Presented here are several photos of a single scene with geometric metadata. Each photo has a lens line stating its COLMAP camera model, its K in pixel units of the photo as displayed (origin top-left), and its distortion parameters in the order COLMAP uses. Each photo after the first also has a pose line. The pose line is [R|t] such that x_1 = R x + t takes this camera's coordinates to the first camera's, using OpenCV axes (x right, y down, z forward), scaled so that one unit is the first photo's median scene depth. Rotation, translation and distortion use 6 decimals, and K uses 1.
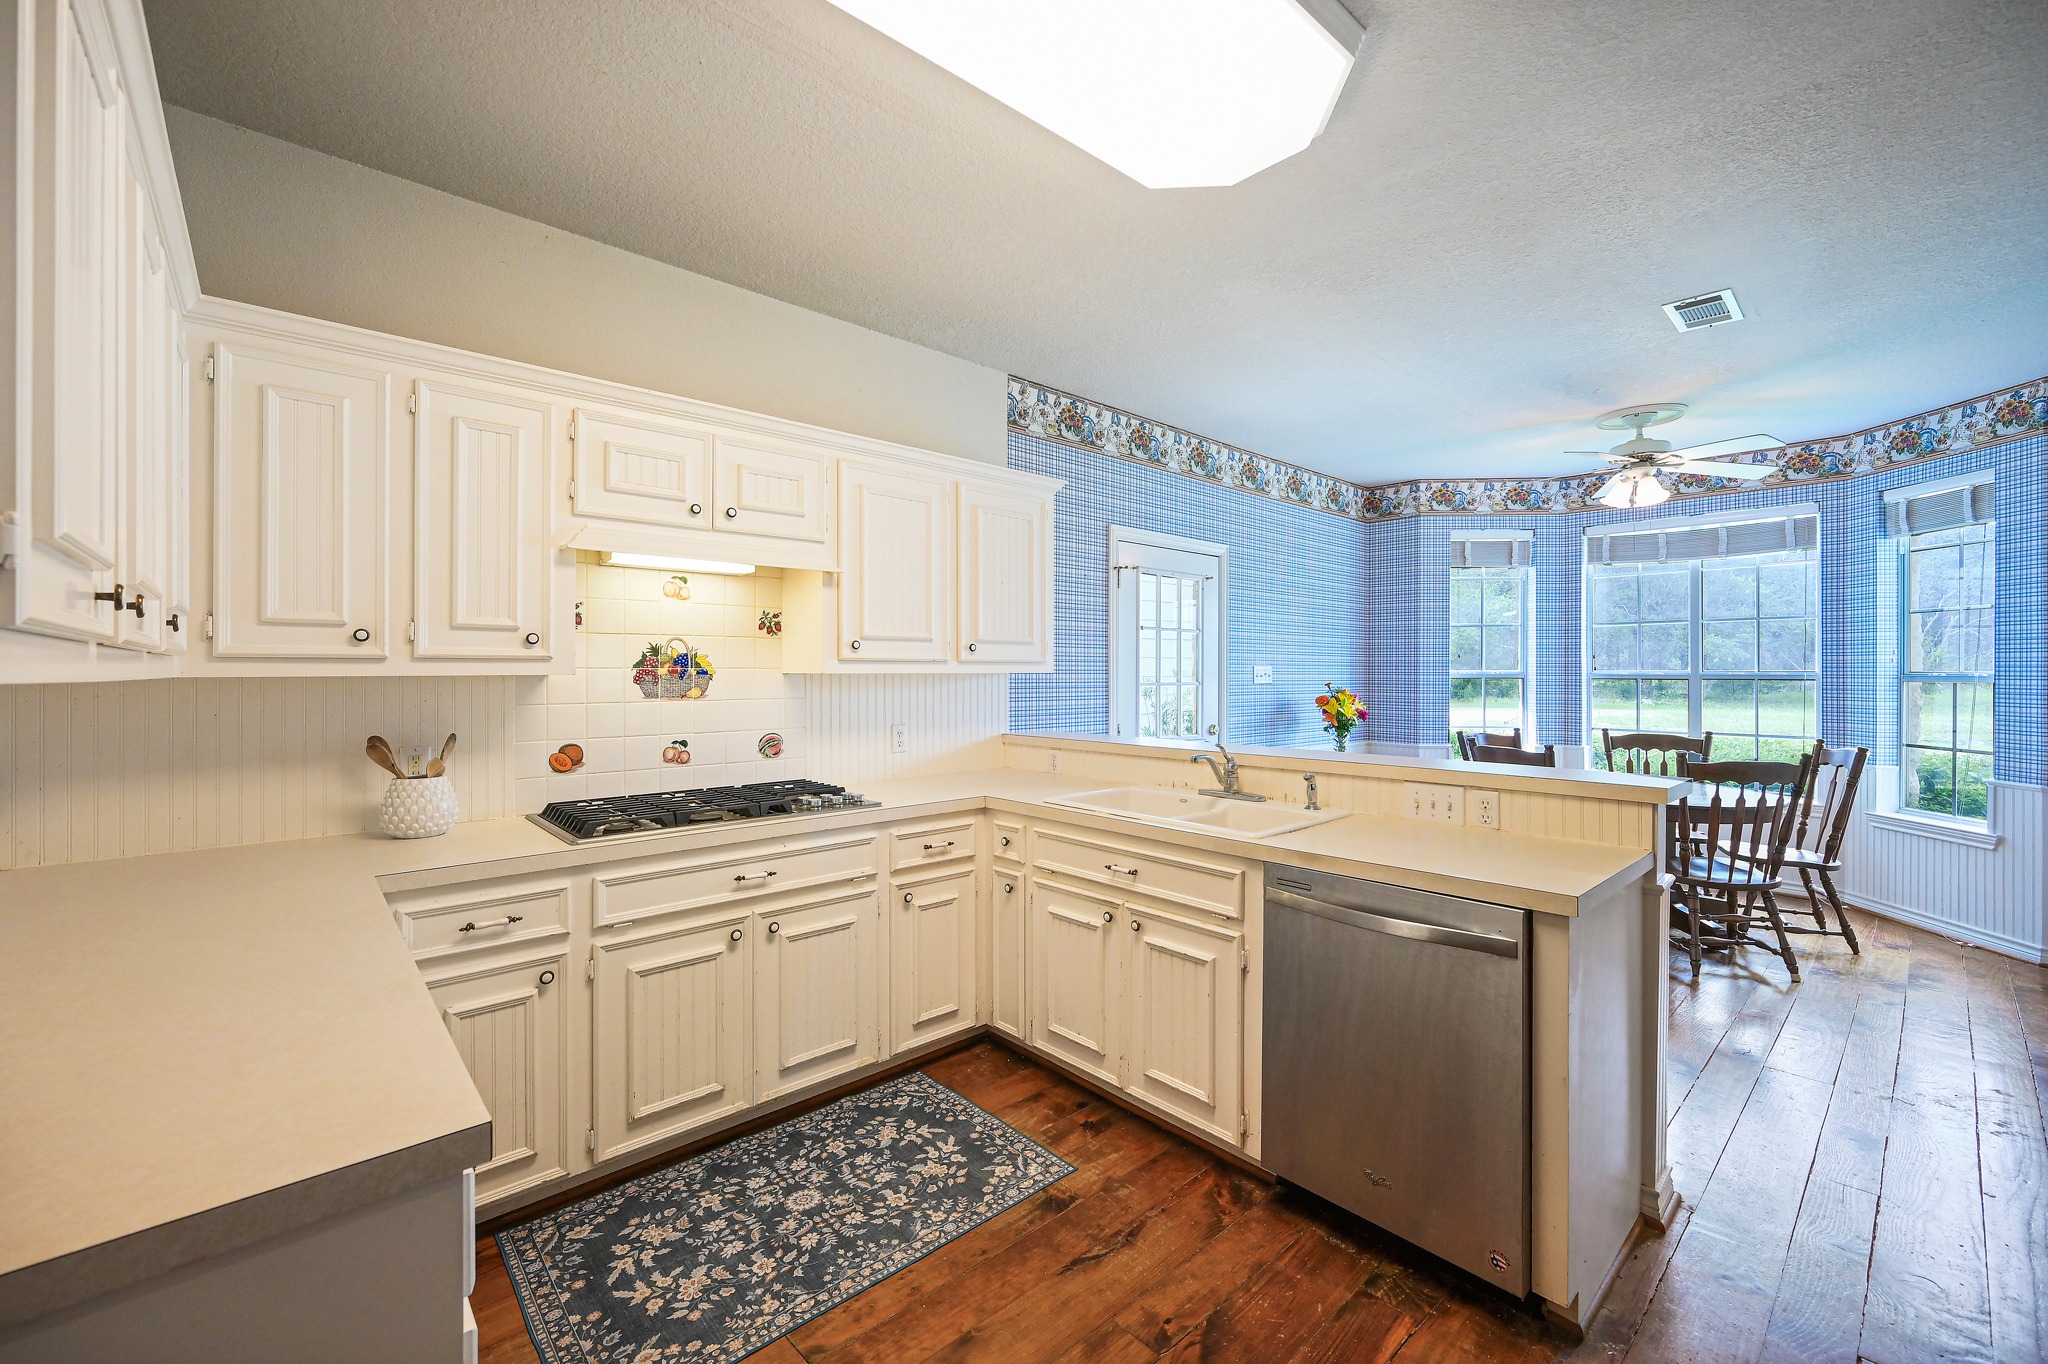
lens RADIAL K [[827.8, 0, 1024.9], [0, 827.8, 666.7], [0, 0, 1]] dist [0.001688, 0.000388]
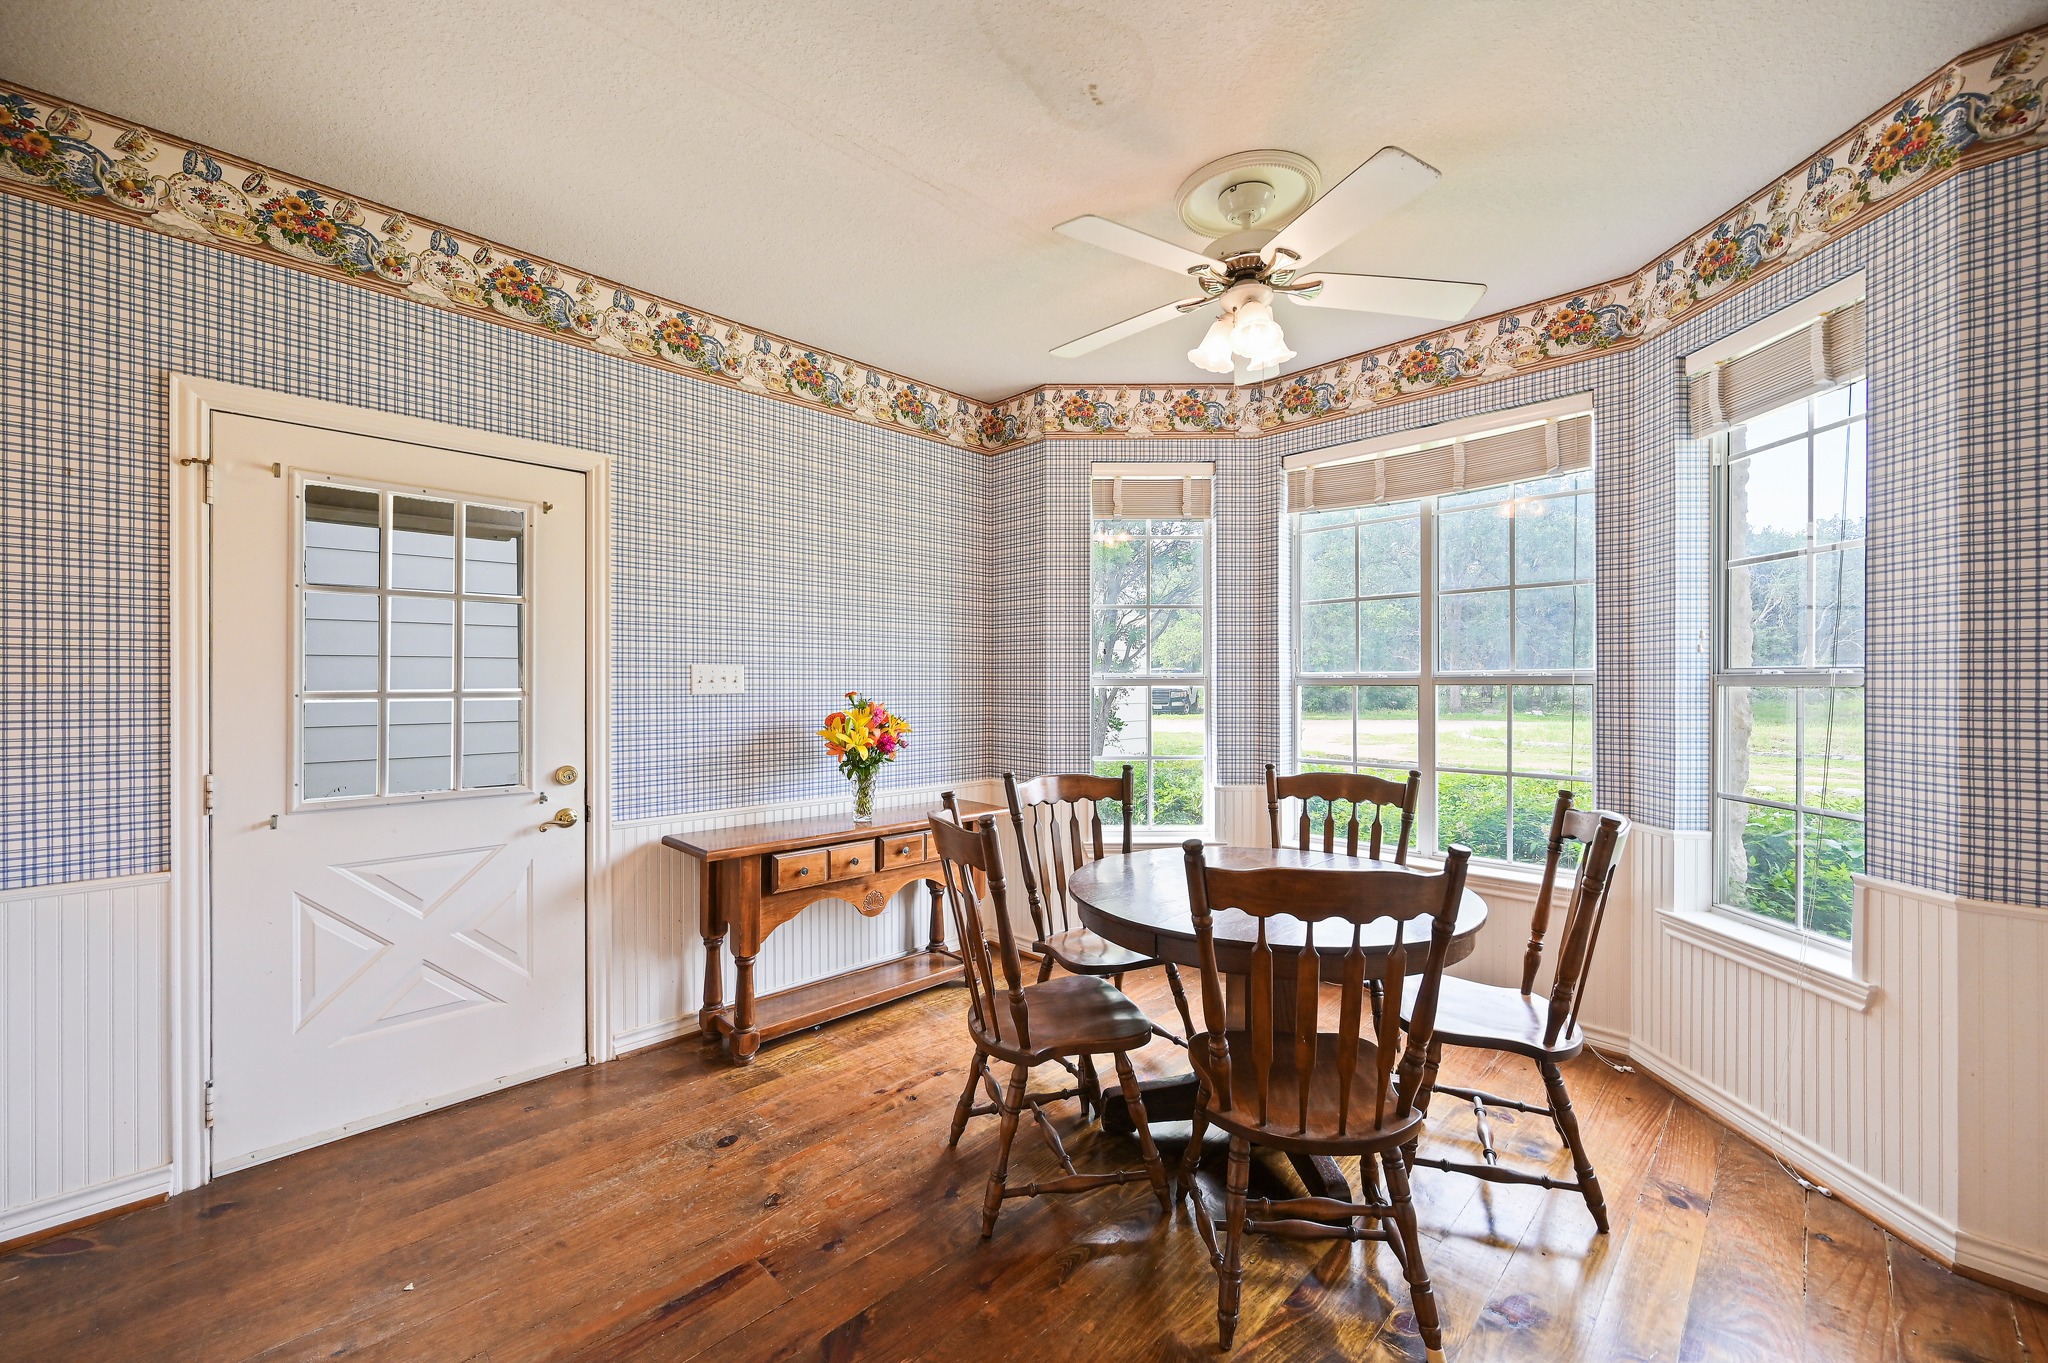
lens RADIAL K [[795.6, 0, 1024.0], [0, 795.6, 681.5], [0, 0, 1]] dist [0.000781, 0.000582]
pose [[0.999092, -0.003053, 0.042492, 0.514770], [0.002983, 0.999994, 0.001722, 0.011882], [-0.042497, -0.001594, 0.999095, 0.434840]]
